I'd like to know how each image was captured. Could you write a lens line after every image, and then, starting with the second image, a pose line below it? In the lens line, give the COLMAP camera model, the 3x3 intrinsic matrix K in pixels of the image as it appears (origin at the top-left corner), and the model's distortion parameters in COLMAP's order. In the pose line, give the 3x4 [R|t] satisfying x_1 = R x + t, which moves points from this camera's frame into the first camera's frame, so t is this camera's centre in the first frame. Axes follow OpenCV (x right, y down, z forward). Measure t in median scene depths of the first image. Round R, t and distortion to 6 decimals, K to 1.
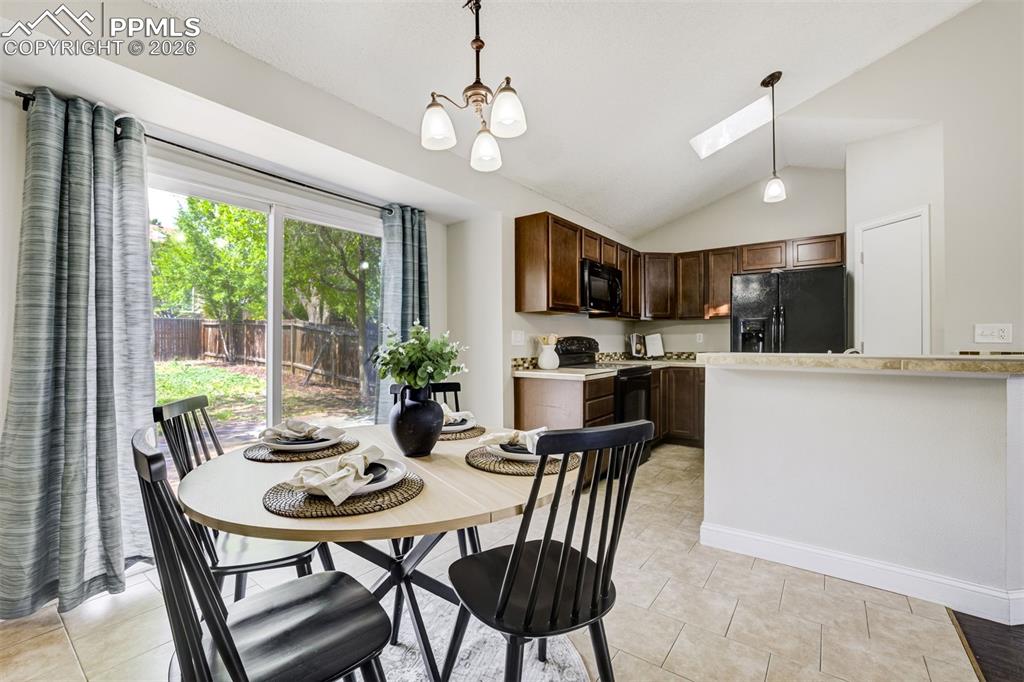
lens RADIAL K [[435.4, 0, 512.0], [0, 435.4, 341.0], [0, 0, 1]] dist [-0.039135, 0.013191]
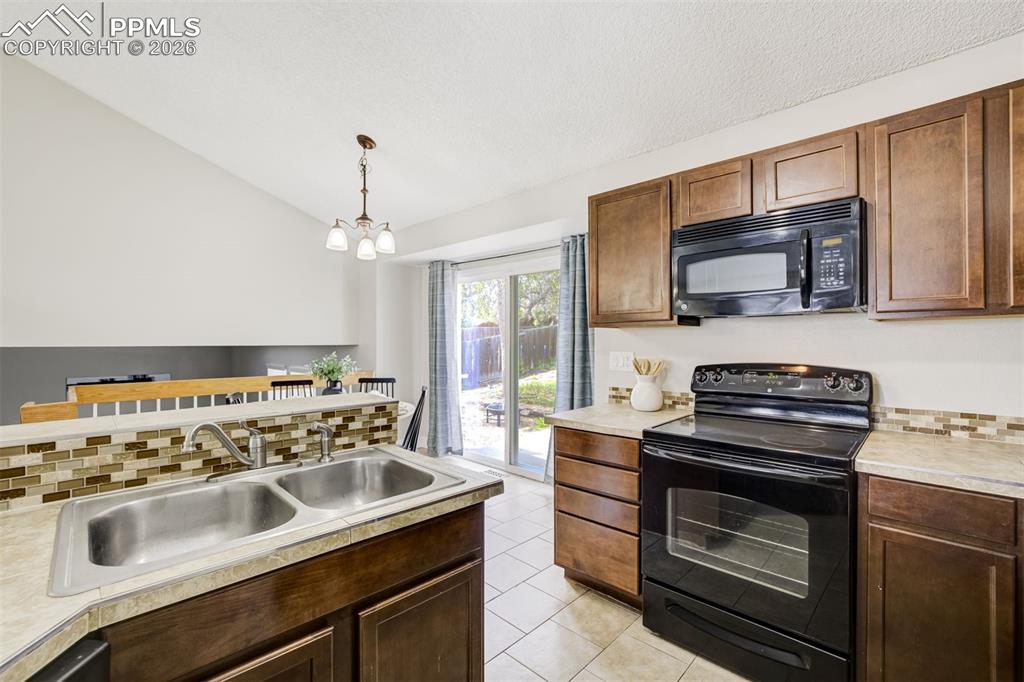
lens RADIAL K [[441.3, 0, 514.0], [0, 441.3, 340.3], [0, 0, 1]] dist [-0.037501, 0.015189]
pose [[-0.128411, 0.006433, -0.991700, 0.816083], [0.002715, 0.999977, 0.006135, -0.050132], [0.991717, -0.001905, -0.128426, 0.920649]]
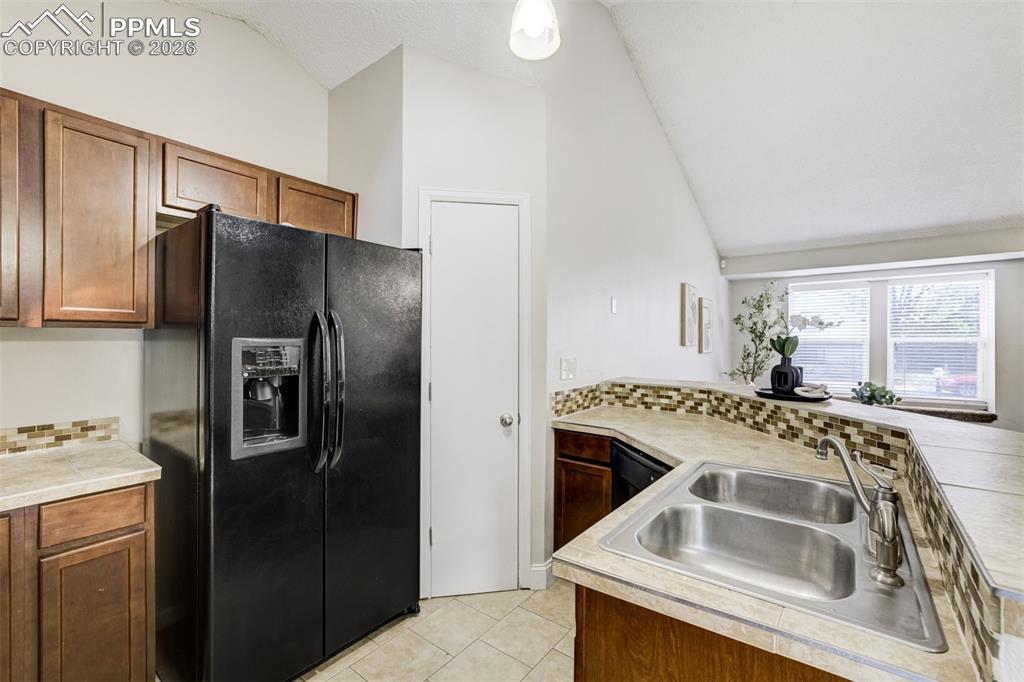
lens RADIAL K [[435.4, 0, 512.0], [0, 435.4, 341.0], [0, 0, 1]] dist [-0.039135, 0.013191]
pose [[0.011106, -0.003316, 0.999933, 0.204038], [-0.006829, 0.999971, 0.003392, -0.060375], [-0.999915, -0.006866, 0.011083, 0.893042]]
